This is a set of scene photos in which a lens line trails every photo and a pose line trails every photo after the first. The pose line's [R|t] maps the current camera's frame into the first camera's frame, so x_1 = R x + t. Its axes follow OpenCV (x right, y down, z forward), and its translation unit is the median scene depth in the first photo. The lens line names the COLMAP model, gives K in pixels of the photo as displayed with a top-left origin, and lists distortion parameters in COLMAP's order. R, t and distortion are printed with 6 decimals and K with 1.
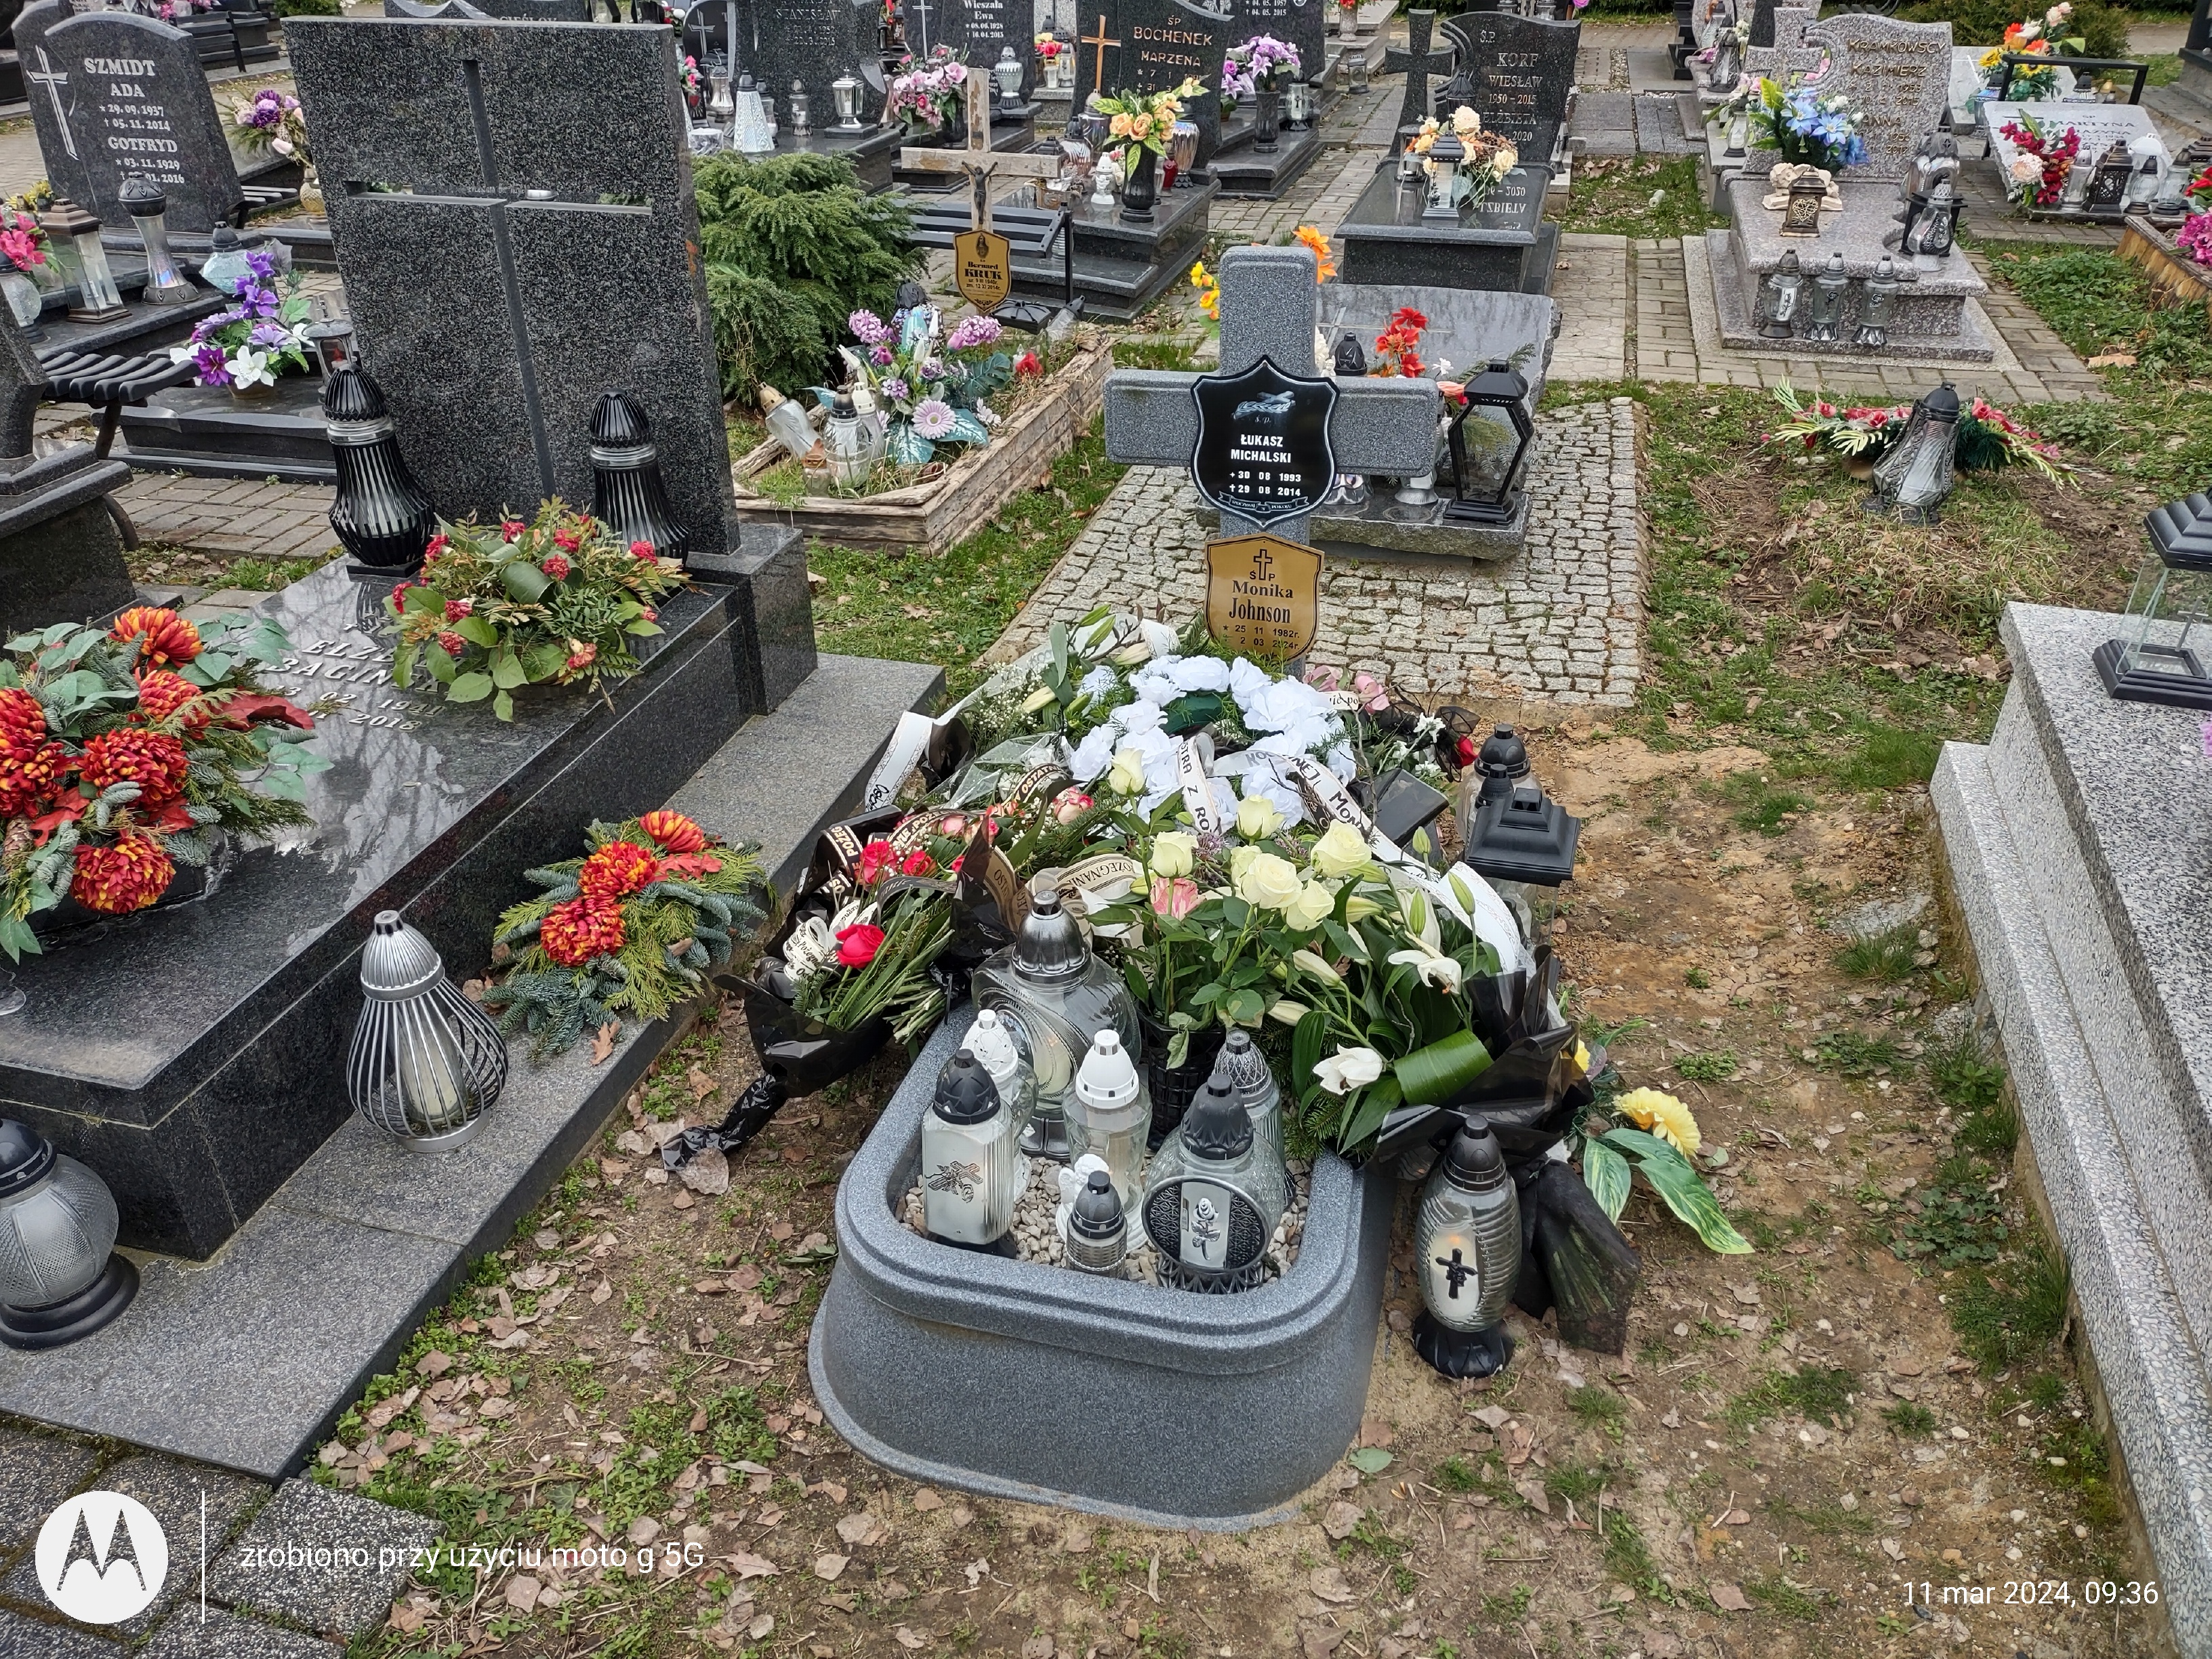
lens RADIAL K [[1679.0, 0, 1102.8], [0, 1679.0, 839.6], [0, 0, 1]] dist [0.113102, -0.212173]
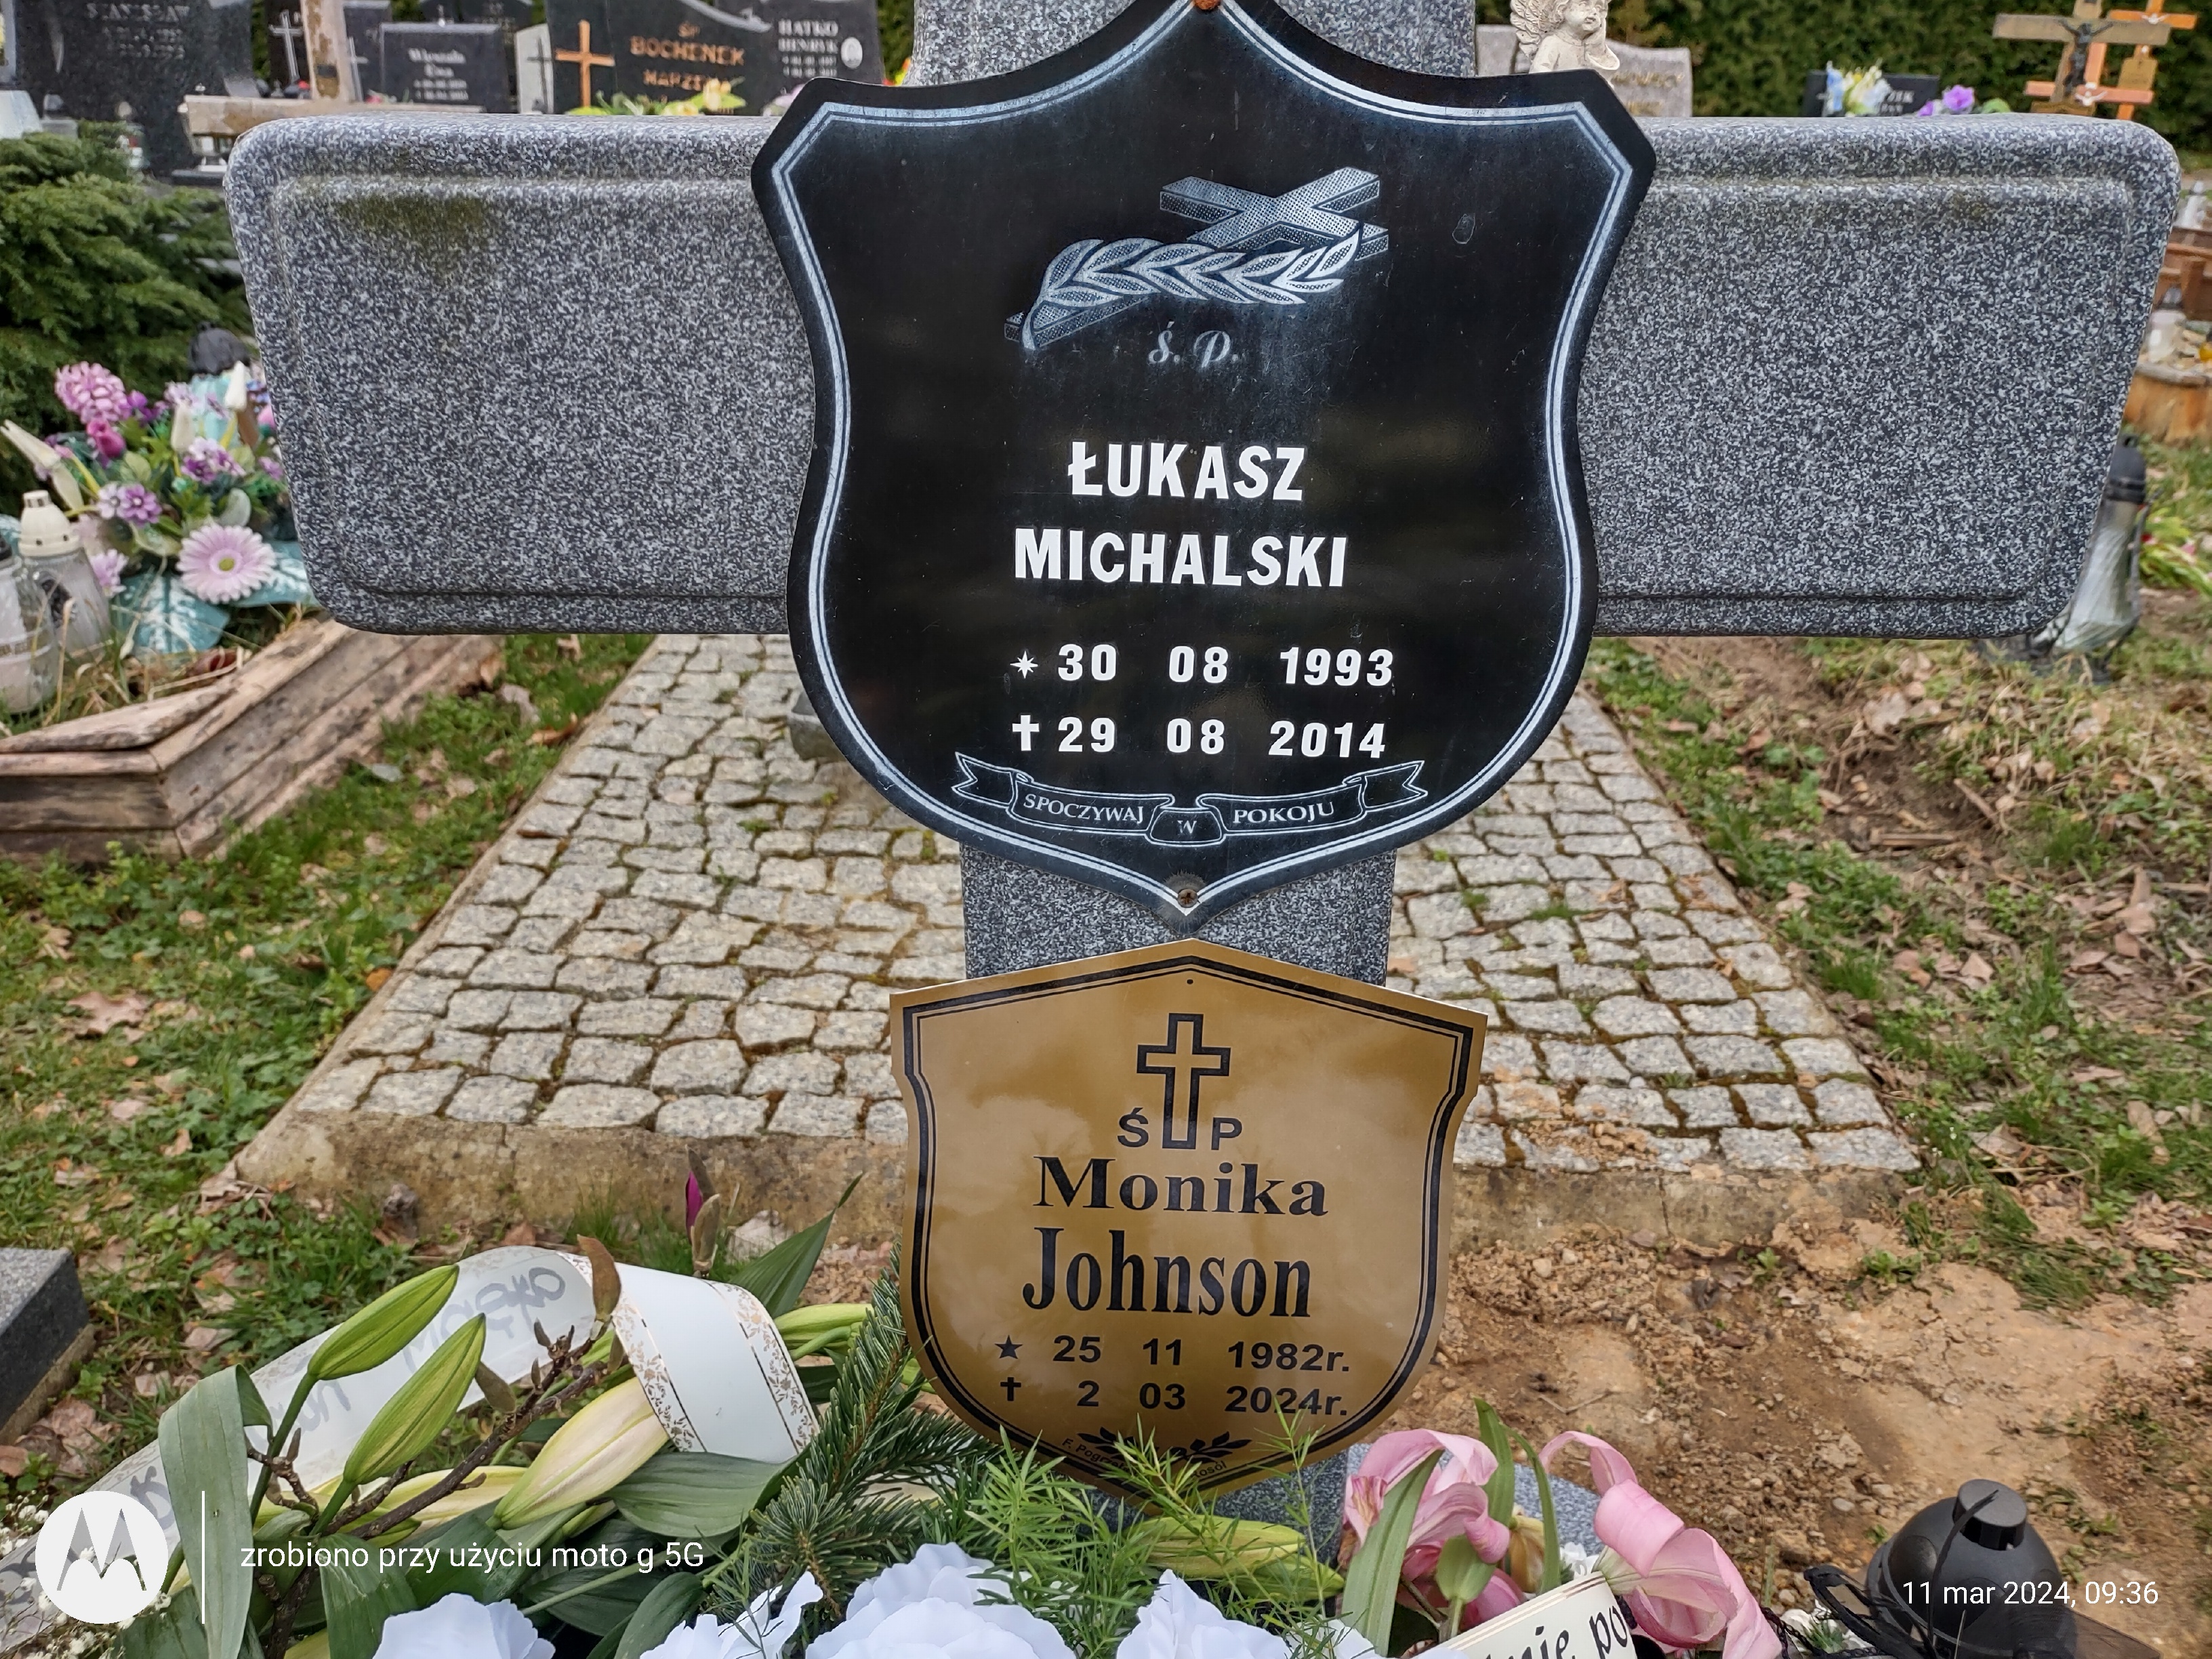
lens RADIAL K [[1679.0, 0, 1102.8], [0, 1679.0, 839.6], [0, 0, 1]] dist [0.113102, -0.212173]
pose [[0.968315, -0.074003, 0.238515, 0.024980], [0.096049, 0.991980, -0.082156, -0.114085], [-0.230522, 0.102462, 0.967657, 0.517365]]
